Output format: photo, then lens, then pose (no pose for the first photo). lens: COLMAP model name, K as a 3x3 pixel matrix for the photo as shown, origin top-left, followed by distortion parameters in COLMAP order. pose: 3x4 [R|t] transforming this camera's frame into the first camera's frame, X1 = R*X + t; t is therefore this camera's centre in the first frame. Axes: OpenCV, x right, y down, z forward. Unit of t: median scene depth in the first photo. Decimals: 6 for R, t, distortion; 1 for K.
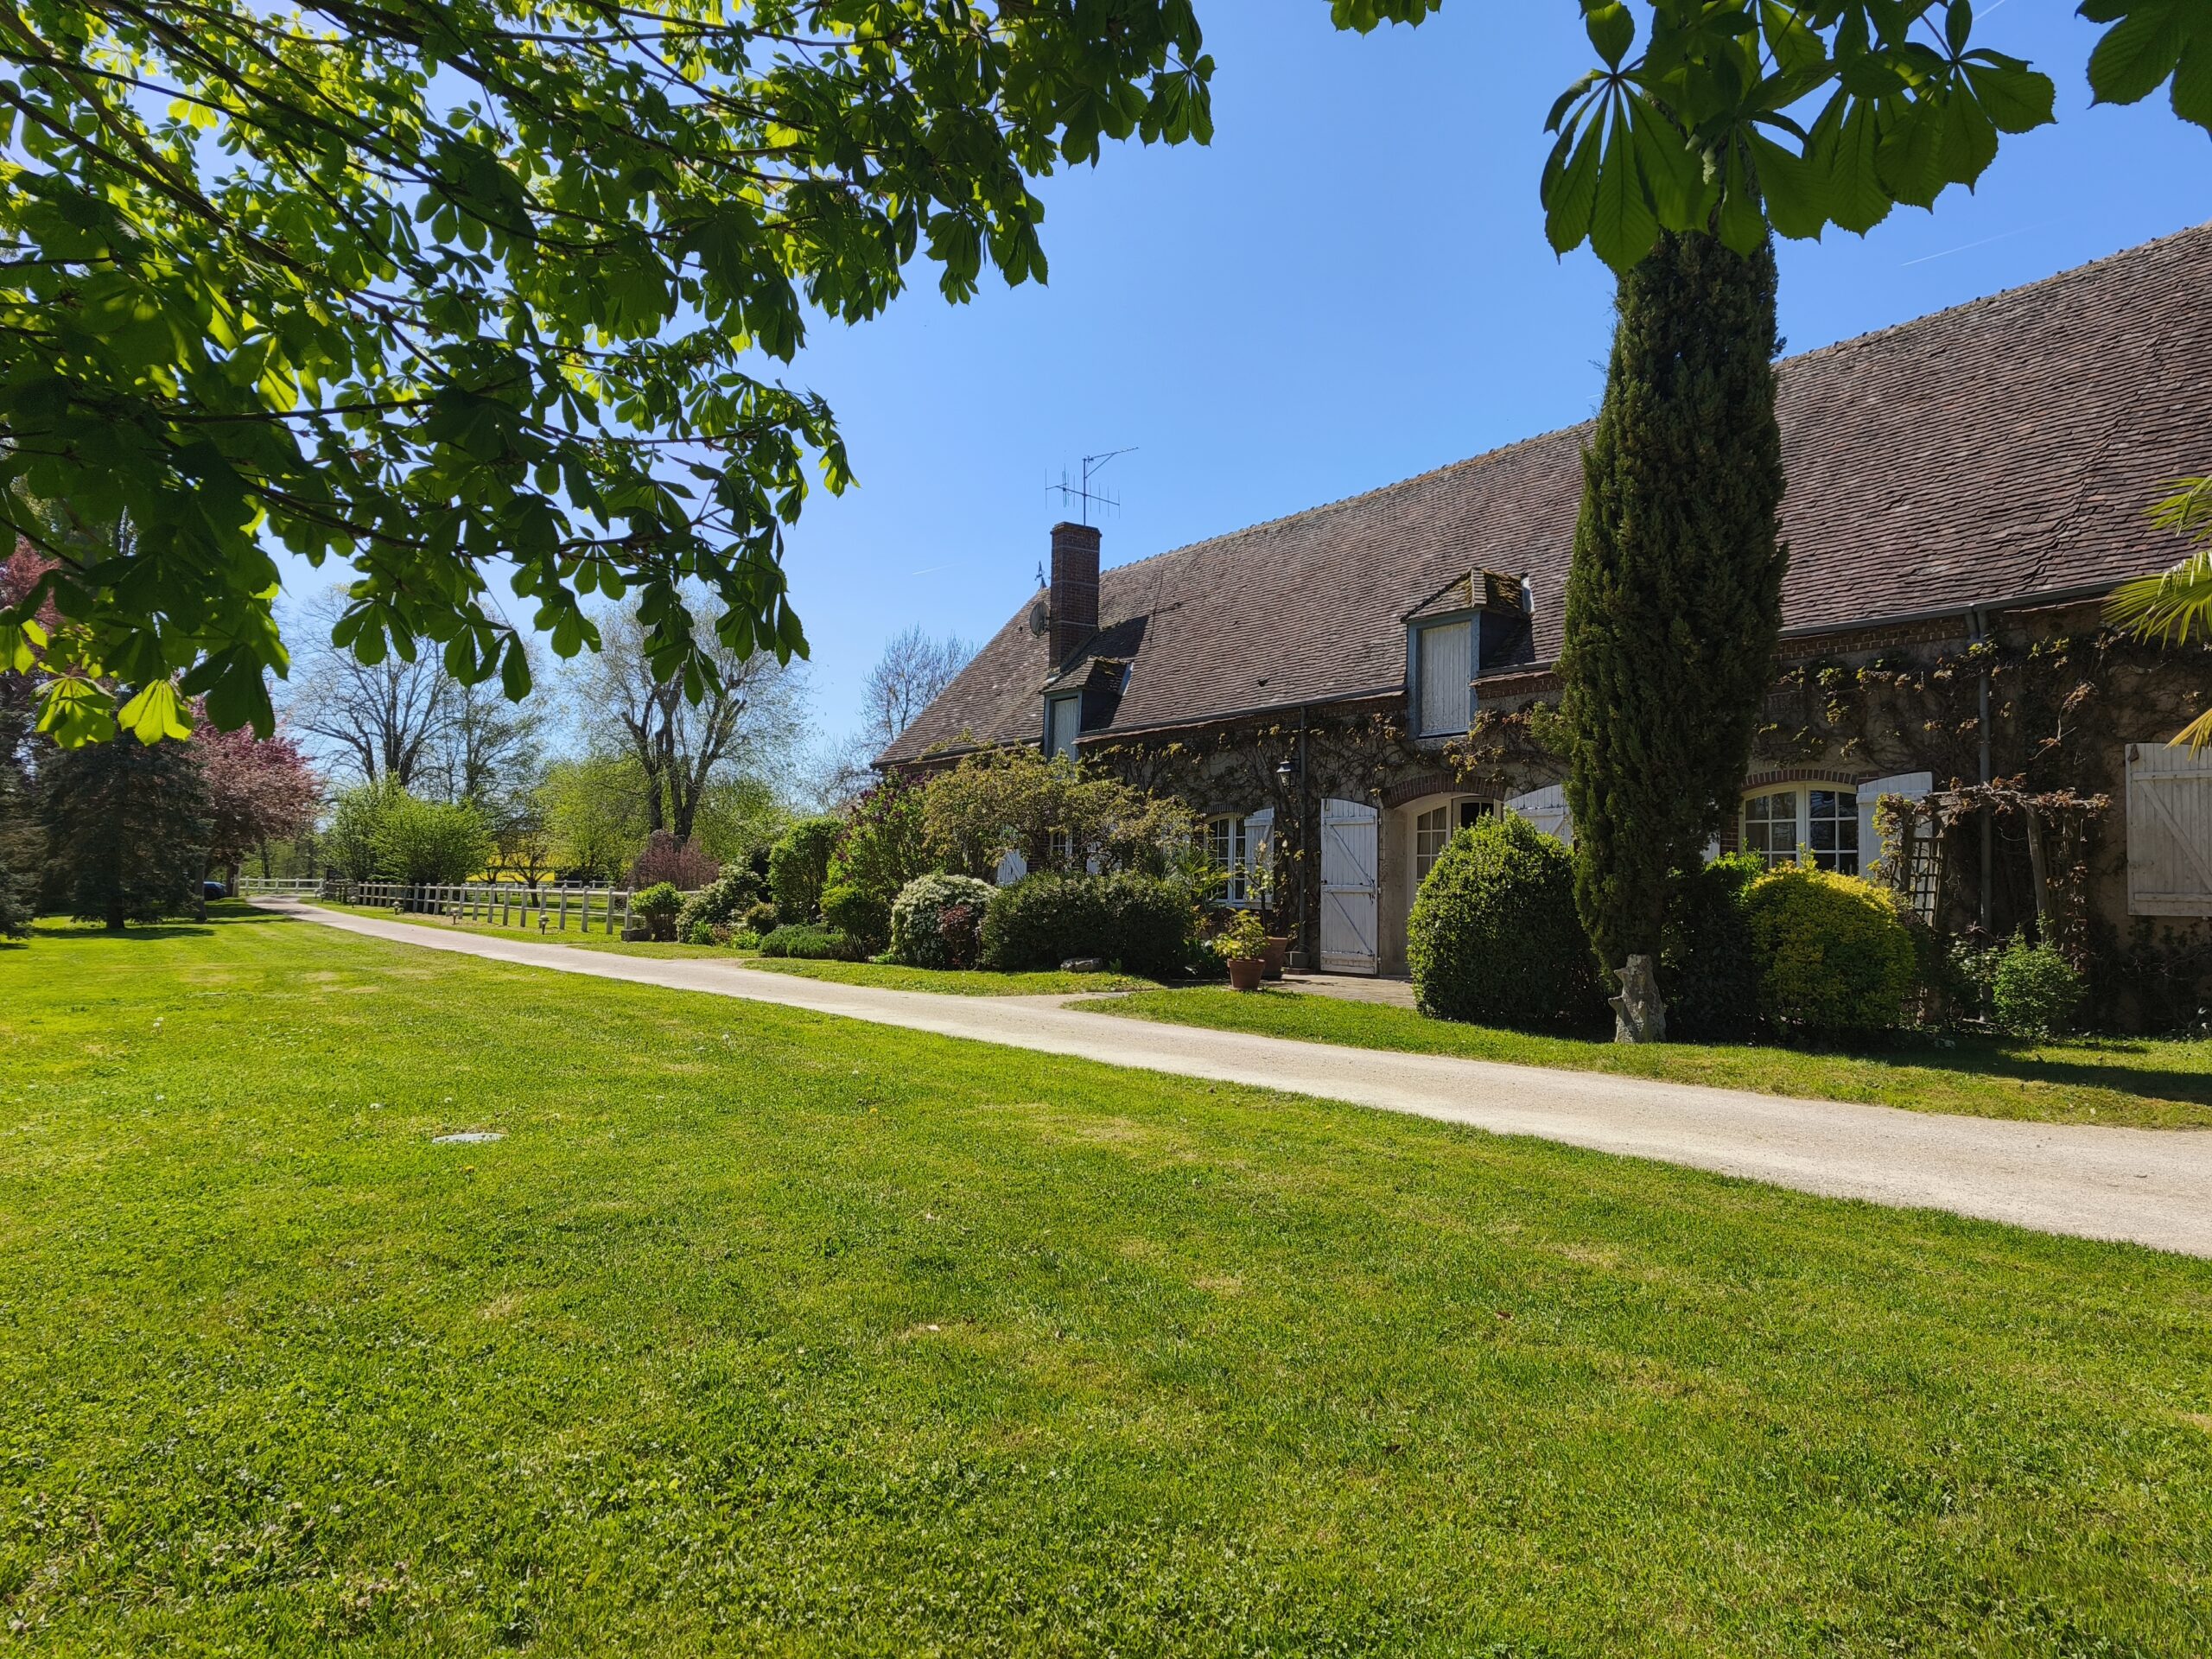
lens RADIAL K [[1456.5, 0, 1090.6], [0, 1456.5, 813.7], [0, 0, 1]] dist [0.059780, -0.034217]
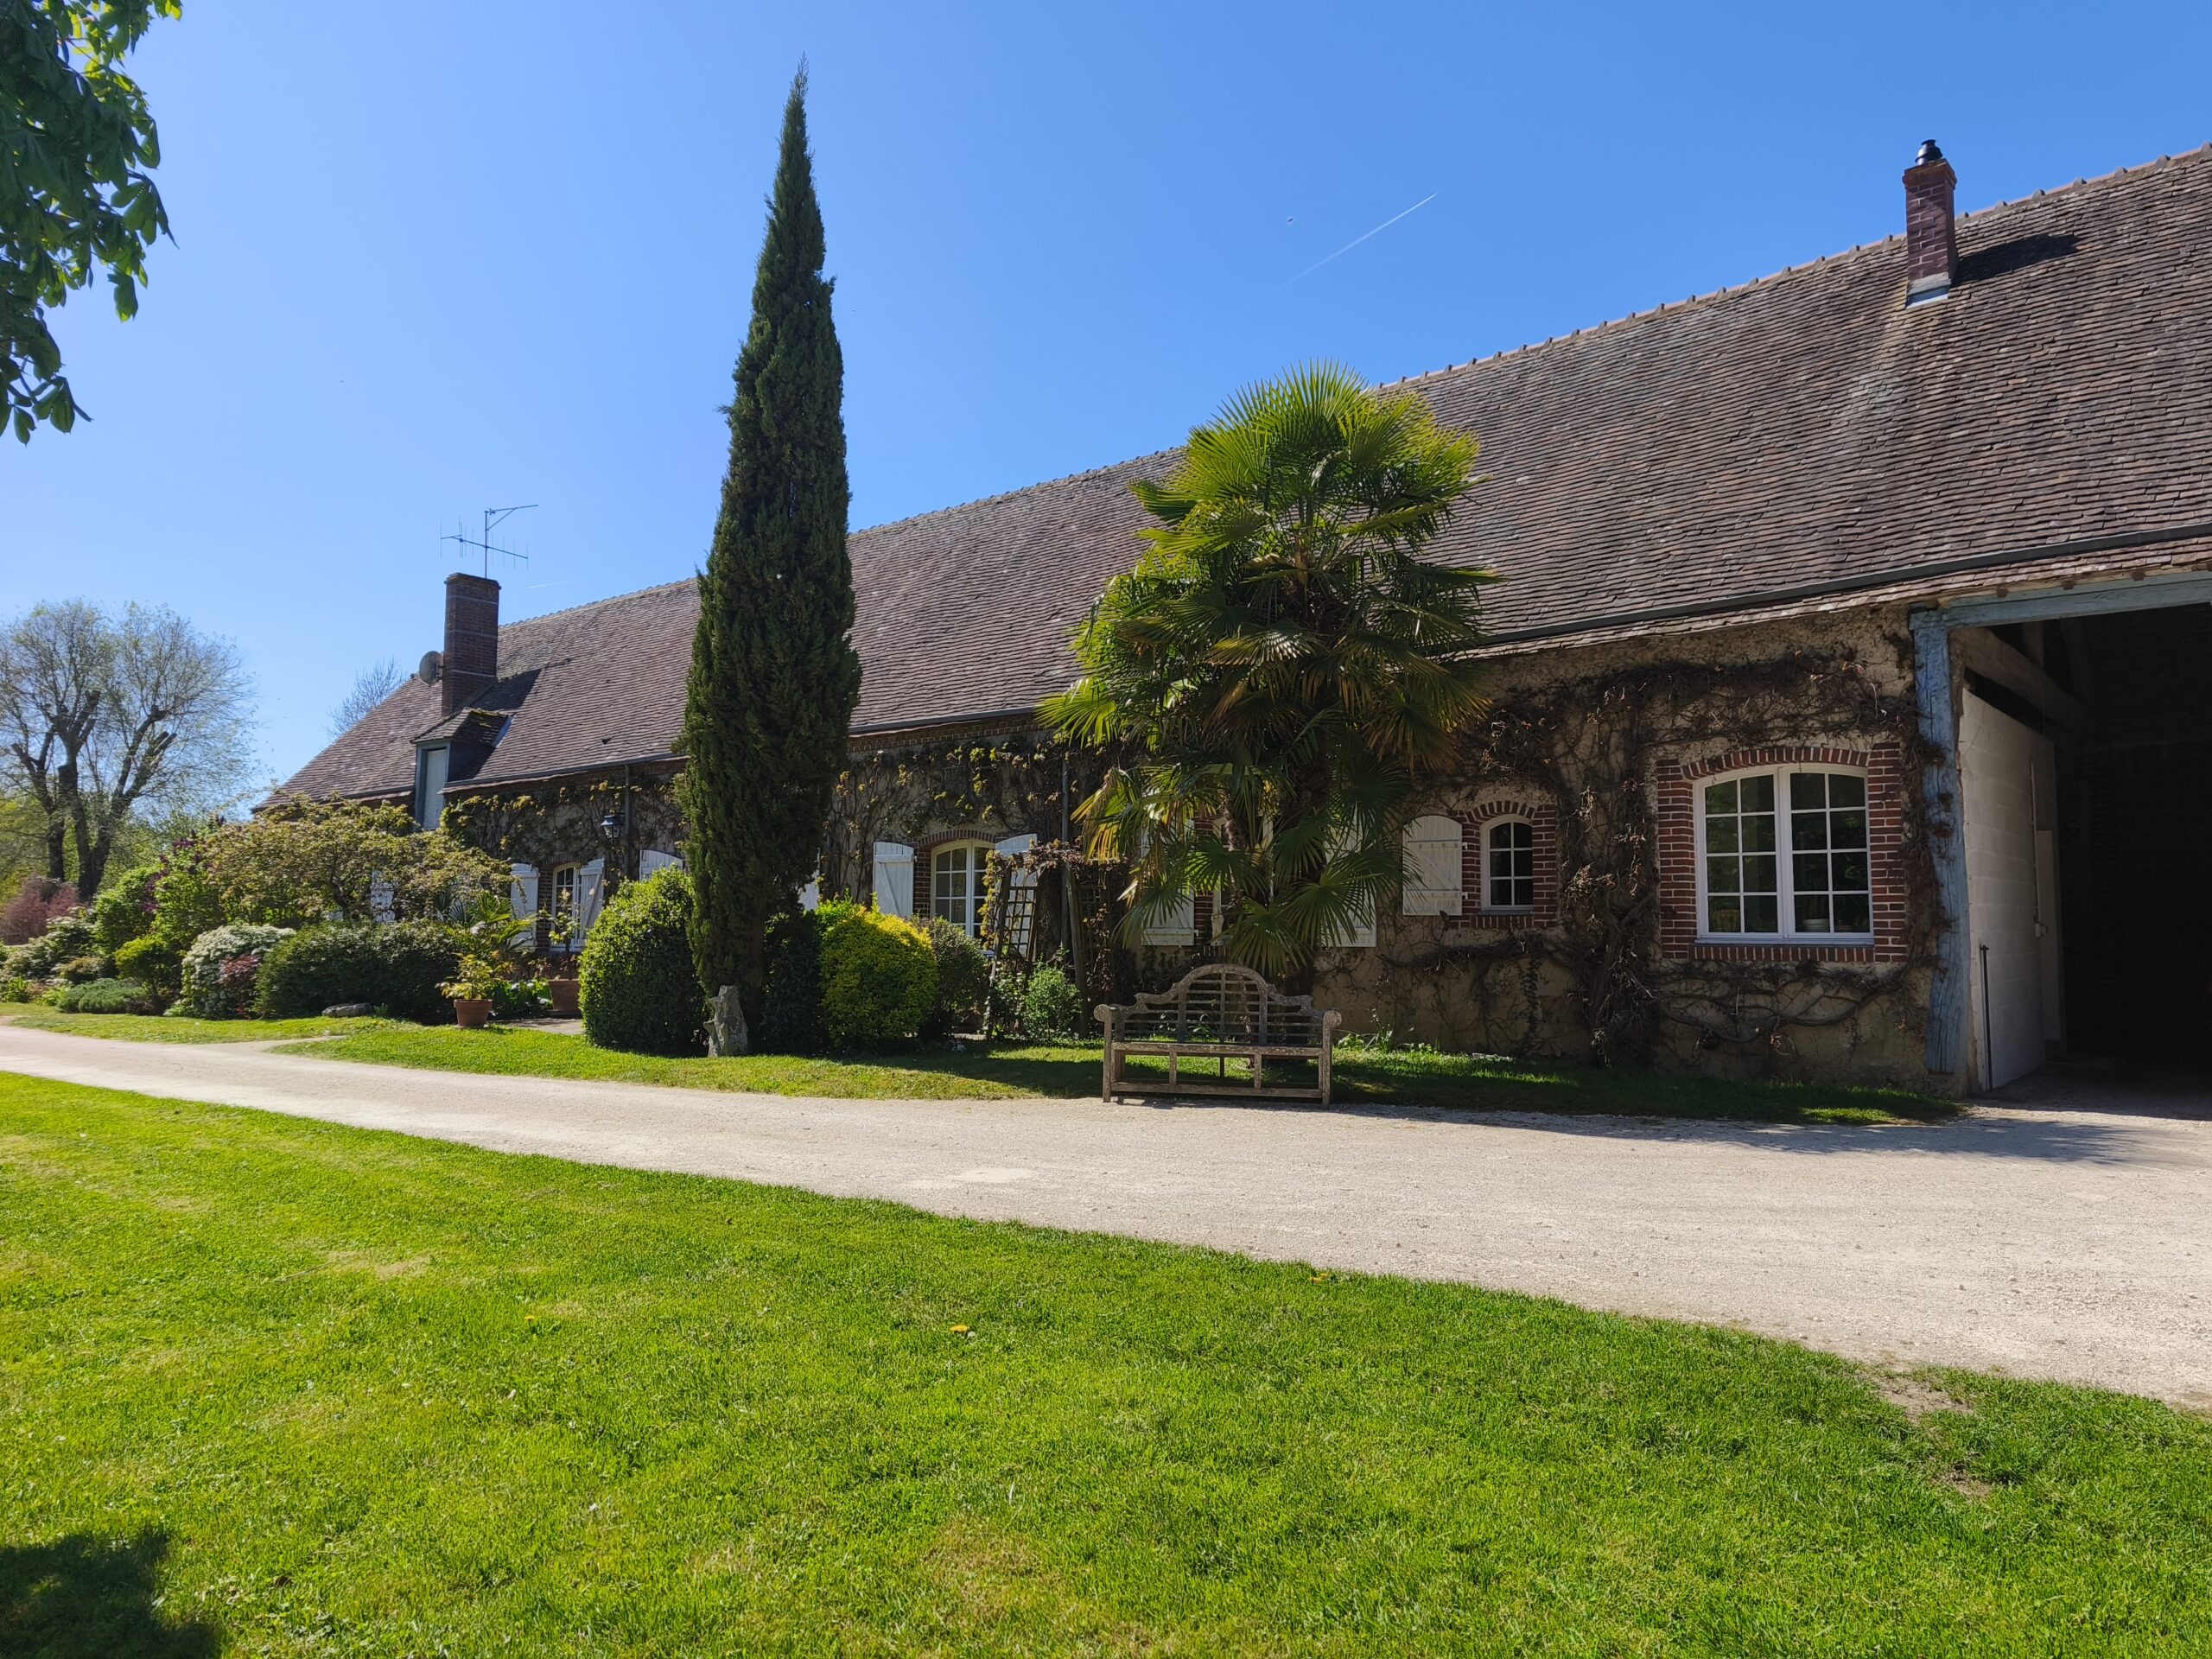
lens RADIAL K [[1456.5, 0, 1099.2], [0, 1456.5, 815.1], [0, 0, 1]] dist [0.059780, -0.034217]
pose [[0.962039, 0.007770, 0.272802, 0.175024], [-0.000681, 0.999660, -0.026069, -0.007231], [-0.272912, 0.024893, 0.961717, -0.133054]]
